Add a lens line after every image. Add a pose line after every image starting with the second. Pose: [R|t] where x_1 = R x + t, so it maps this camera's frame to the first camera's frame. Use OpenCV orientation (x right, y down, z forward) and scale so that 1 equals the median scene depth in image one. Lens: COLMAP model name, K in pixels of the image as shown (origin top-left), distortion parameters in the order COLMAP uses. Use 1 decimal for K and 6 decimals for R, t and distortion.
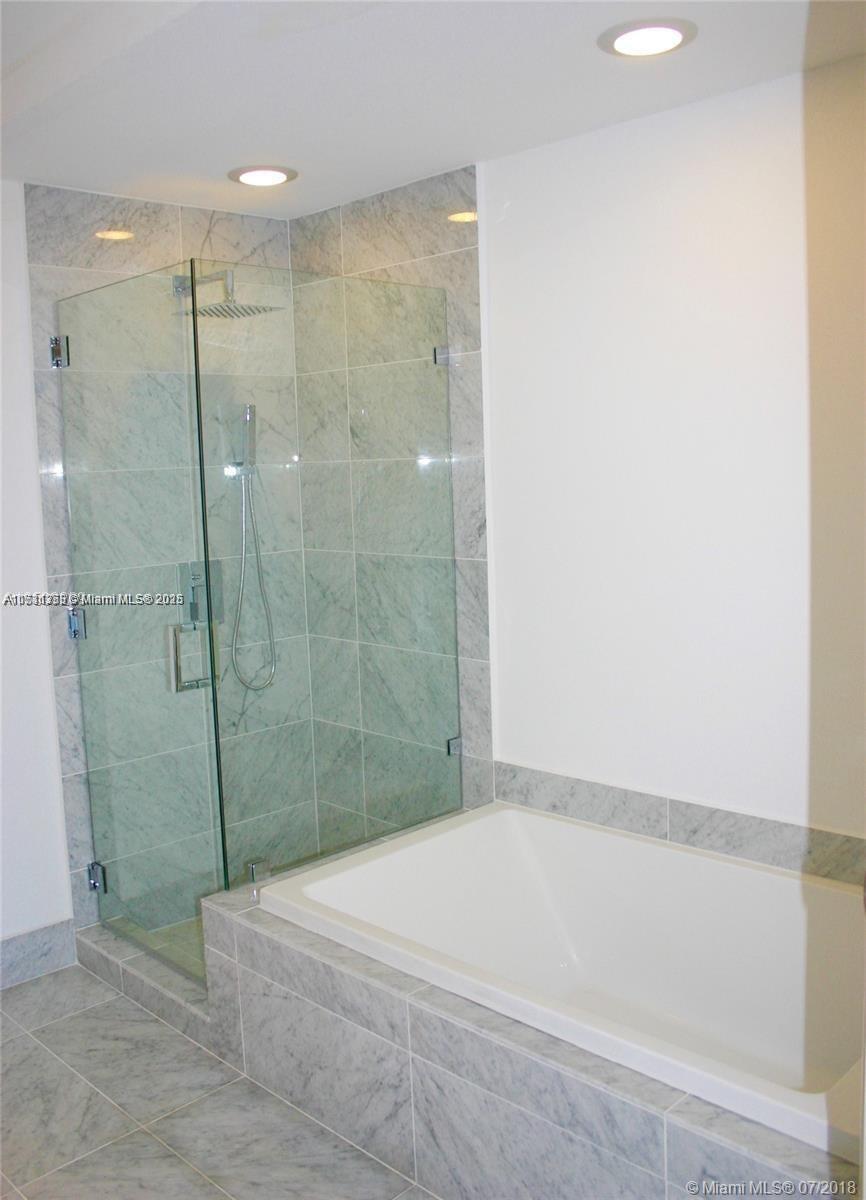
lens RADIAL K [[1058.5, 0, 433.8], [0, 1058.5, 565.1], [0, 0, 1]] dist [-0.143288, 0.131185]
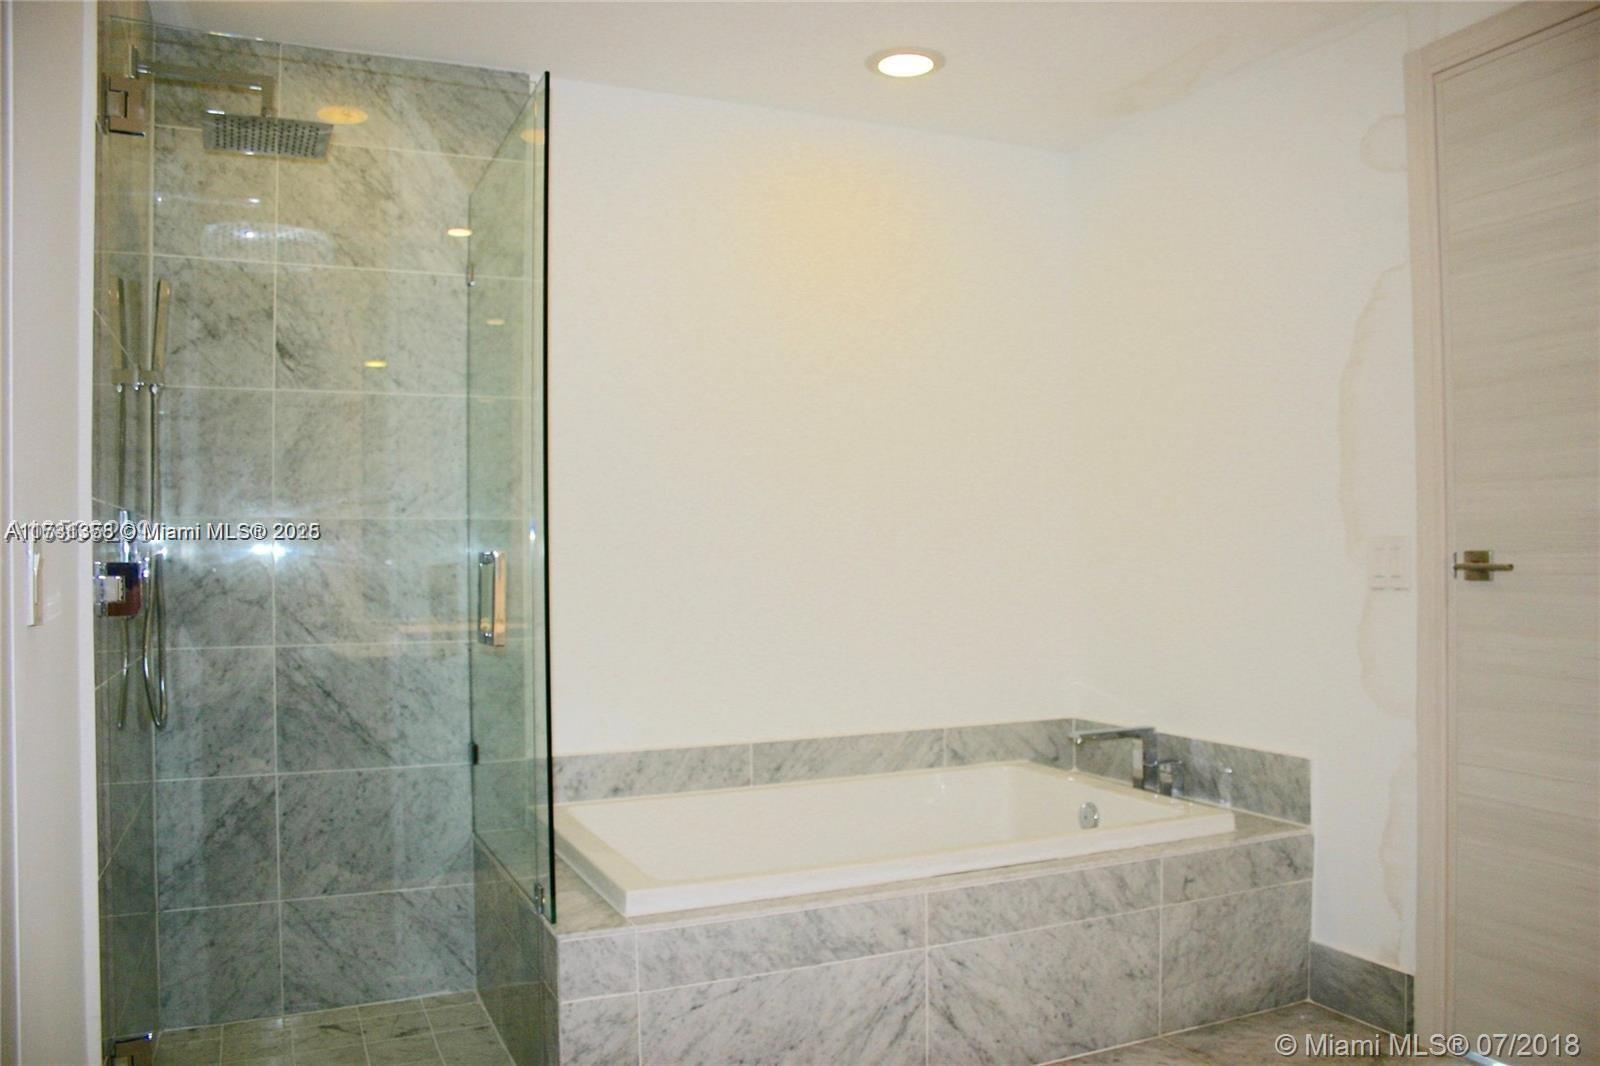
lens RADIAL K [[1261.8, 0, 800.0], [0, 1261.8, 533.0], [0, 0, 1]] dist [-0.110559, 0.002388]
pose [[0.372544, 0.046703, 0.926838, -0.814878], [0.086531, 0.992634, -0.084800, 0.113285], [-0.923971, 0.111792, 0.365759, 0.426979]]
